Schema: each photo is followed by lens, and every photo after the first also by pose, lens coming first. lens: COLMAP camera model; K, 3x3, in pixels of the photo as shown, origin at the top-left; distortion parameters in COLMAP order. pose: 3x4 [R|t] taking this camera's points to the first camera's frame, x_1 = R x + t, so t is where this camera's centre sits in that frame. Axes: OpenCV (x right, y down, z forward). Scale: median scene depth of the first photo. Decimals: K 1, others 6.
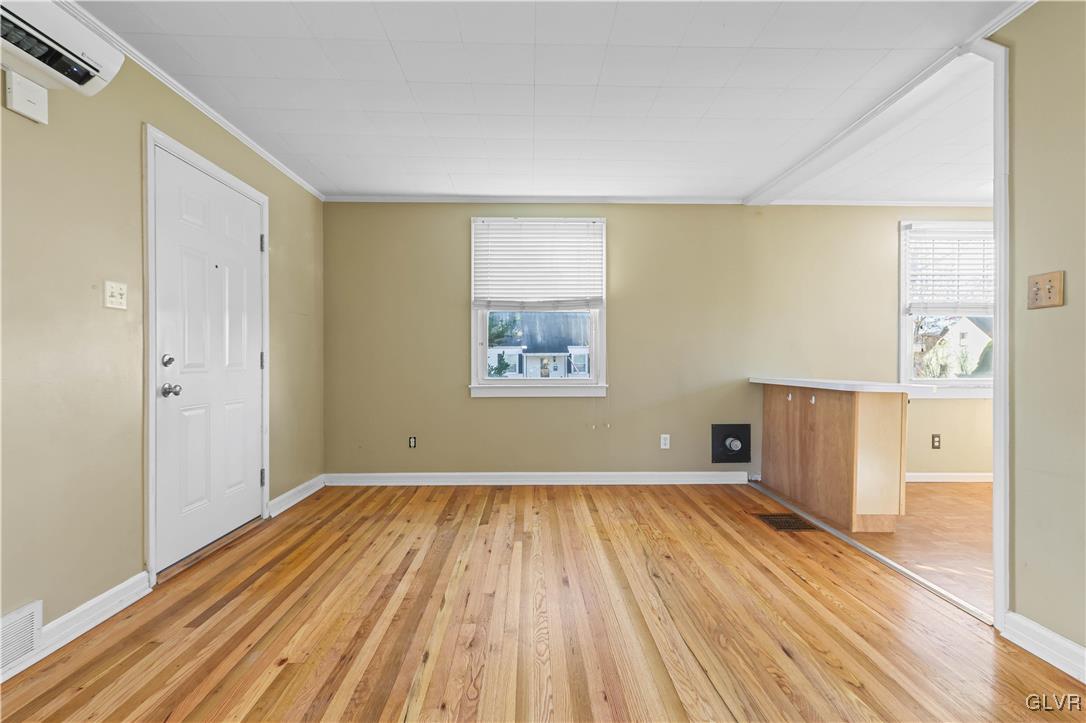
lens RADIAL K [[516.5, 0, 543.0], [0, 516.5, 361.5], [0, 0, 1]] dist [-0.001274, 0.007234]
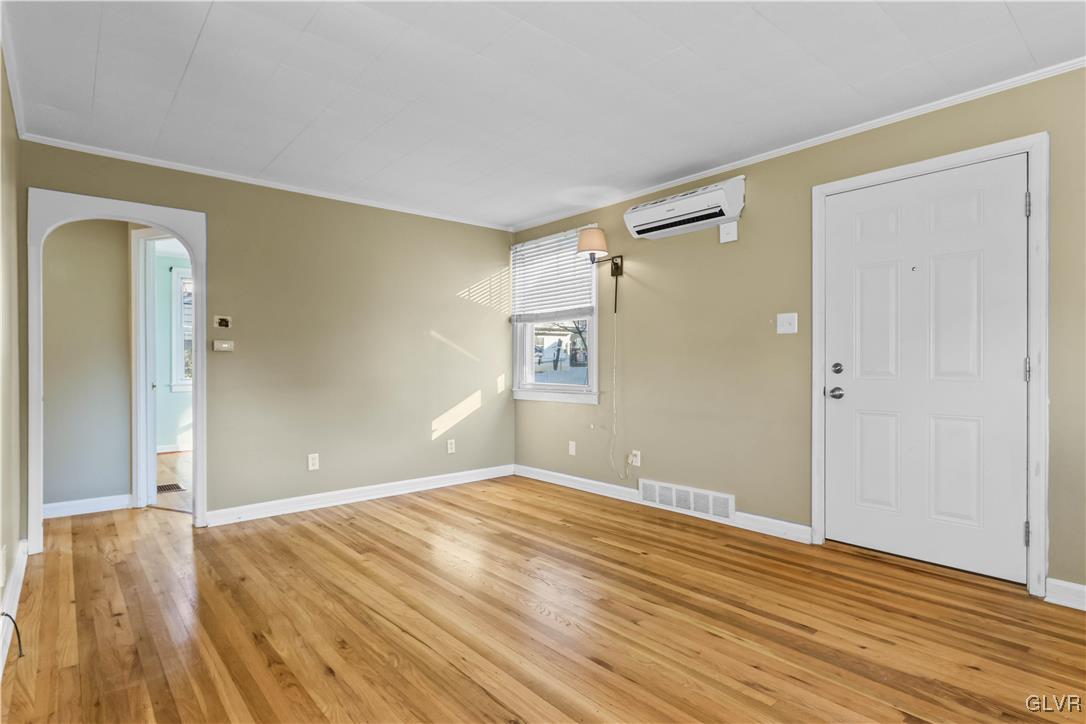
lens RADIAL K [[568.9, 0, 543.0], [0, 568.9, 362.0], [0, 0, 1]] dist [-0.003933, 0.000258]
pose [[-0.777710, -0.000655, -0.628622, 0.702586], [-0.001619, 0.999998, 0.000962, -0.021344], [0.628621, 0.001766, -0.777710, 1.756254]]
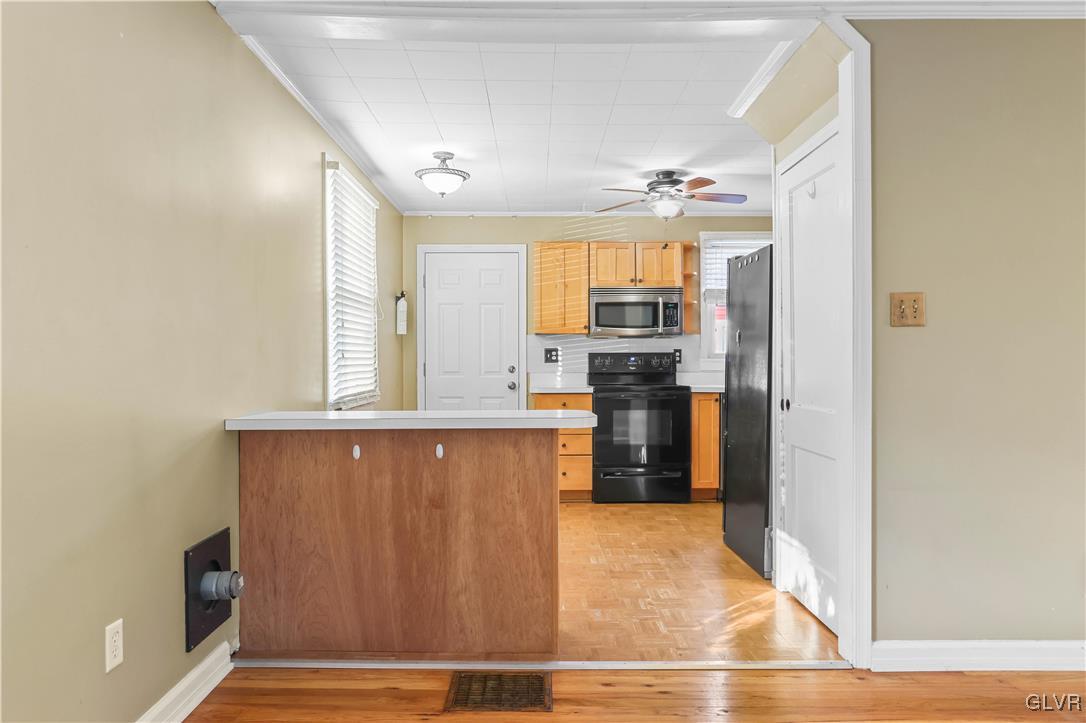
lens RADIAL K [[742.6, 0, 543.0], [0, 742.6, 361.5], [0, 0, 1]] dist [0.005997, 0.003034]
pose [[0.022669, -0.008290, 0.999709, -0.420023], [0.005848, 0.999950, 0.008159, -0.042831], [-0.999726, 0.005661, 0.022717, 1.407630]]
